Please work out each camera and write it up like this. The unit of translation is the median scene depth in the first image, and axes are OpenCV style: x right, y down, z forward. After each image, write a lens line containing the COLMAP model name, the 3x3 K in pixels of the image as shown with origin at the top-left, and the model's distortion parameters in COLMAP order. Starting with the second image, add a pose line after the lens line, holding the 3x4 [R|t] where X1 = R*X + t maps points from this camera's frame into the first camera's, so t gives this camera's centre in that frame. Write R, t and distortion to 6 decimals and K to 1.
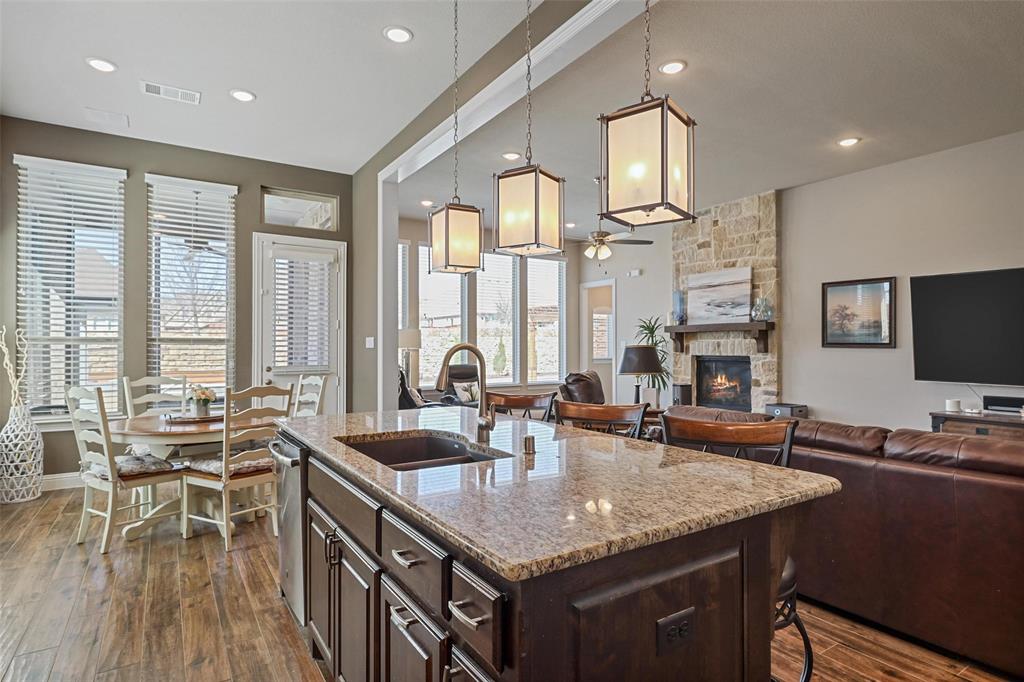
lens RADIAL K [[543.0, 0, 512.2], [0, 543.0, 342.1], [0, 0, 1]] dist [0.000492, -0.000470]
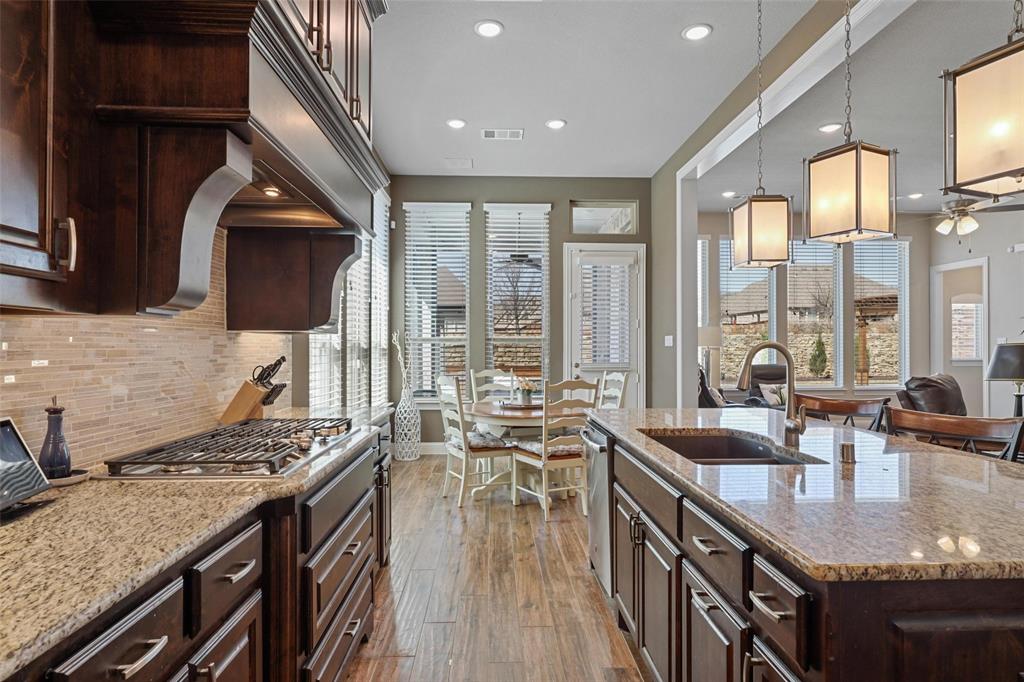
lens RADIAL K [[543.0, 0, 513.1], [0, 543.0, 343.1], [0, 0, 1]] dist [0.000492, -0.000470]
pose [[0.860426, -0.002296, -0.509570, 0.006177], [0.004840, 0.999982, 0.003666, -0.000334], [0.509552, -0.005620, 0.860421, -0.030560]]
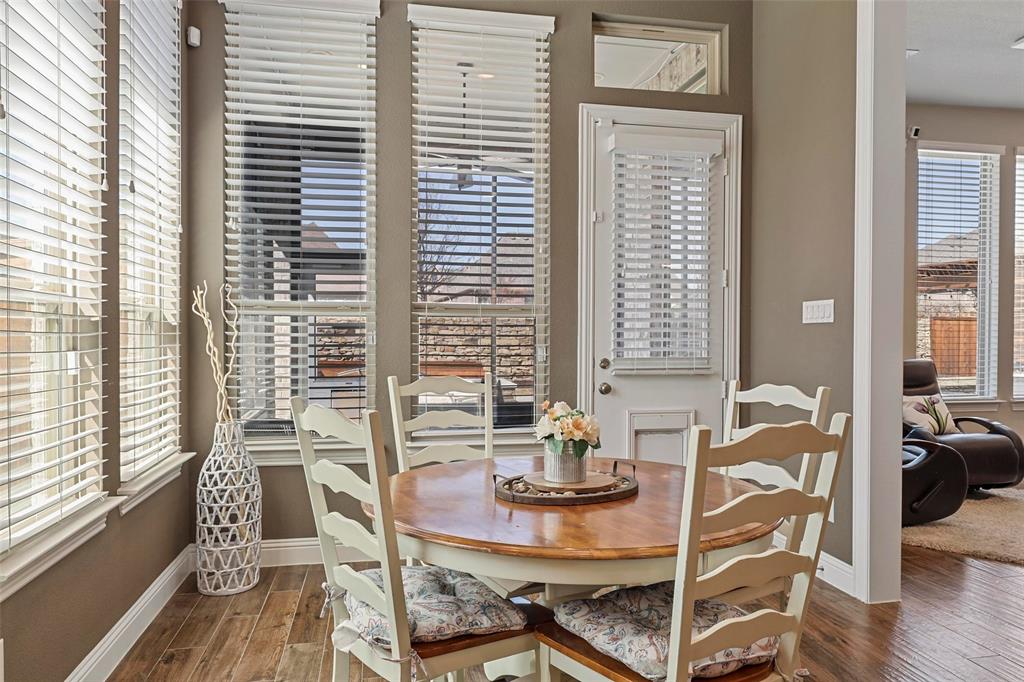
lens RADIAL K [[700.4, 0, 515.8], [0, 700.4, 342.8], [0, 0, 1]] dist [-0.001947, 0.001685]
pose [[0.930274, 0.008571, -0.366766, -0.461451], [-0.000971, 0.999781, 0.020901, 0.024999], [0.366865, -0.019088, 0.930079, 0.553857]]
